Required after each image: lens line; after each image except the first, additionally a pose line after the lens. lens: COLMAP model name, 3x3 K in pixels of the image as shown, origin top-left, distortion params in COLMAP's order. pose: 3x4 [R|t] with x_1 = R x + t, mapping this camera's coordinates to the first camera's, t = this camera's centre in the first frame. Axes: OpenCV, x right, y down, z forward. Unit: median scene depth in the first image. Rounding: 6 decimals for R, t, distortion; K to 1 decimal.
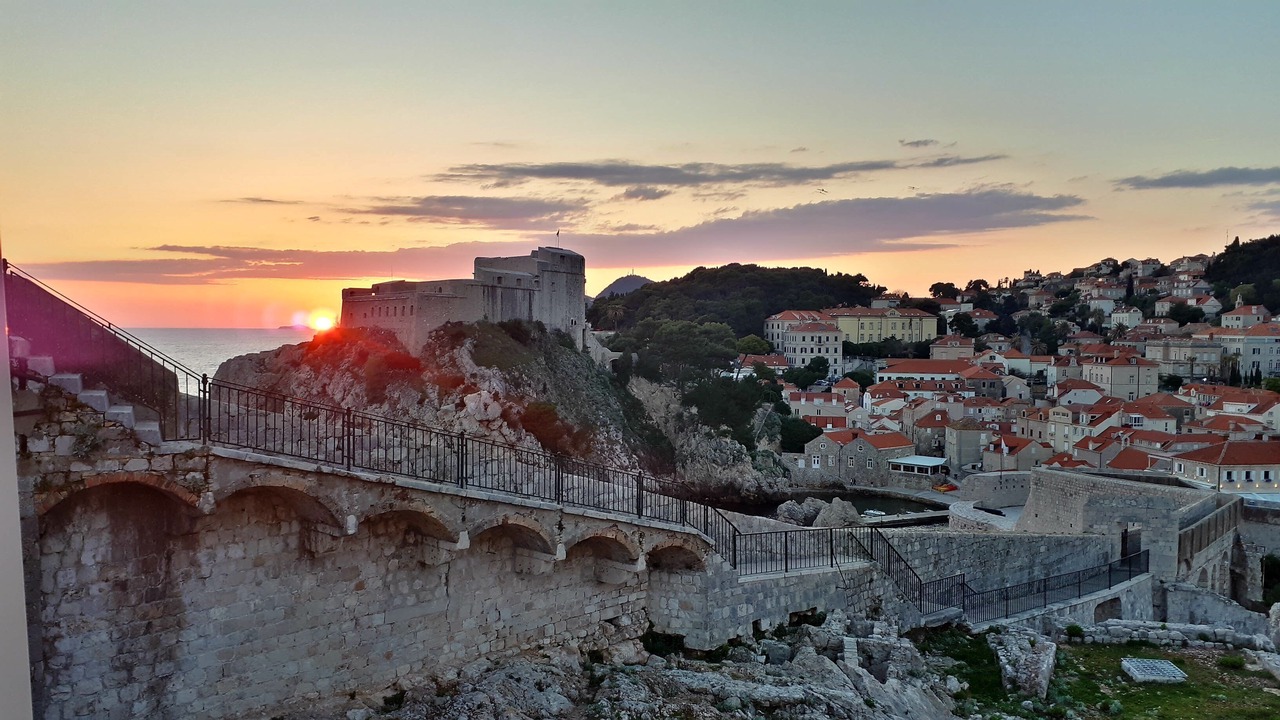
lens RADIAL K [[990.7, 0, 640.0], [0, 990.7, 360.0], [0, 0, 1]] dist [0.010657, -0.032681]
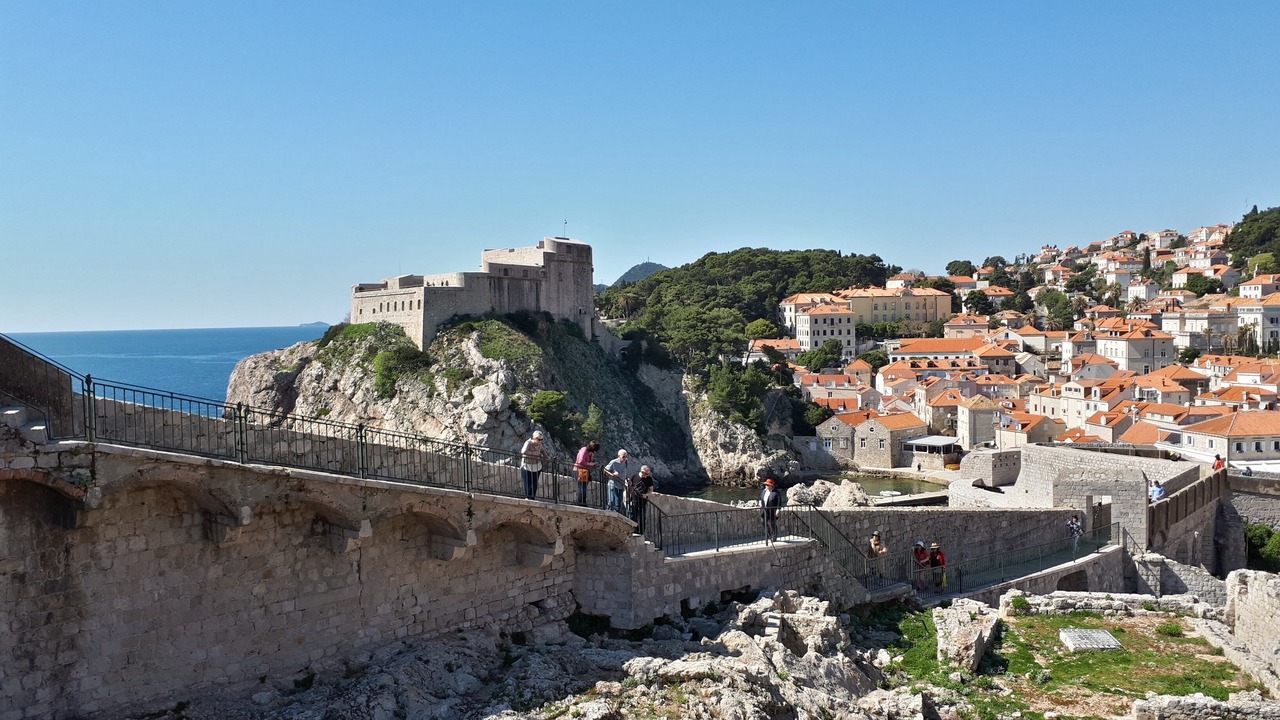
lens RADIAL K [[990.7, 0, 640.0], [0, 990.7, 360.0], [0, 0, 1]] dist [0.010657, -0.032681]
pose [[0.999522, -0.027974, -0.013124, 0.100660], [0.028137, 0.999526, 0.012455, 0.001569], [0.012770, -0.012818, 0.999836, -0.022303]]
